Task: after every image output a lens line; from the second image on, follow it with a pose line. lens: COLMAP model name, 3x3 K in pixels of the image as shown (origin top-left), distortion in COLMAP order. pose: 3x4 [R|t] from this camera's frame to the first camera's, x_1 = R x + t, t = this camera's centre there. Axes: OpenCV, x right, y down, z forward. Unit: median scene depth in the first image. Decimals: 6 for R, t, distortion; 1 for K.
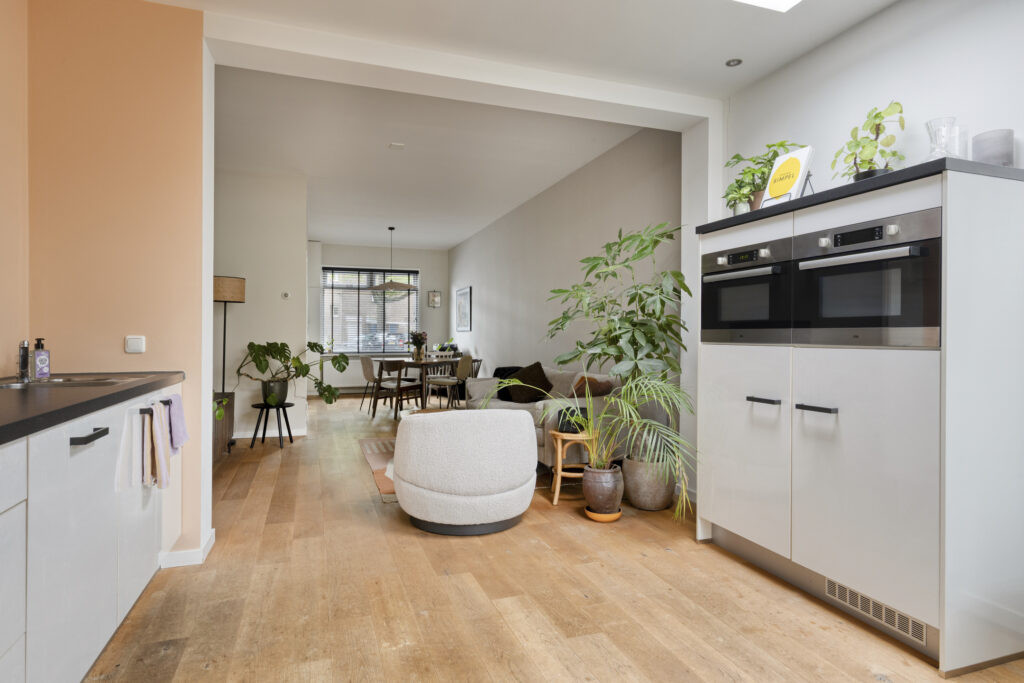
lens RADIAL K [[566.2, 0, 503.2], [0, 566.2, 340.5], [0, 0, 1]] dist [0.009014, -0.002020]
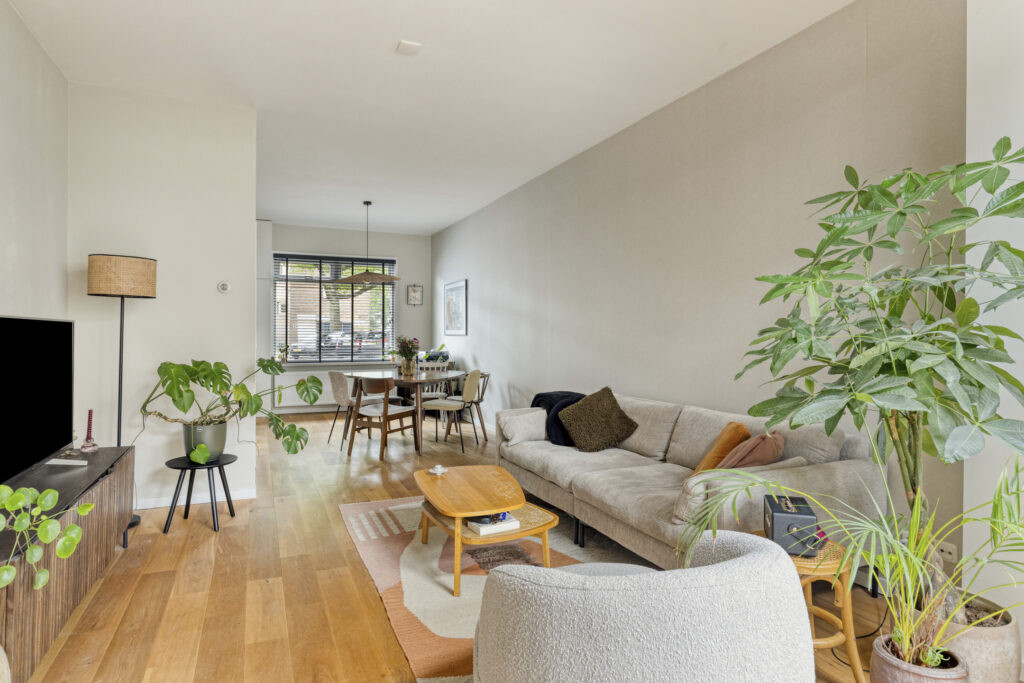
lens RADIAL K [[566.2, 0, 505.0], [0, 566.2, 340.4], [0, 0, 1]] dist [0.009014, -0.002020]
pose [[0.996119, -0.000523, 0.088015, -0.118982], [0.000164, 0.999992, 0.004088, -0.021157], [-0.088017, -0.004057, 0.996111, 0.323211]]
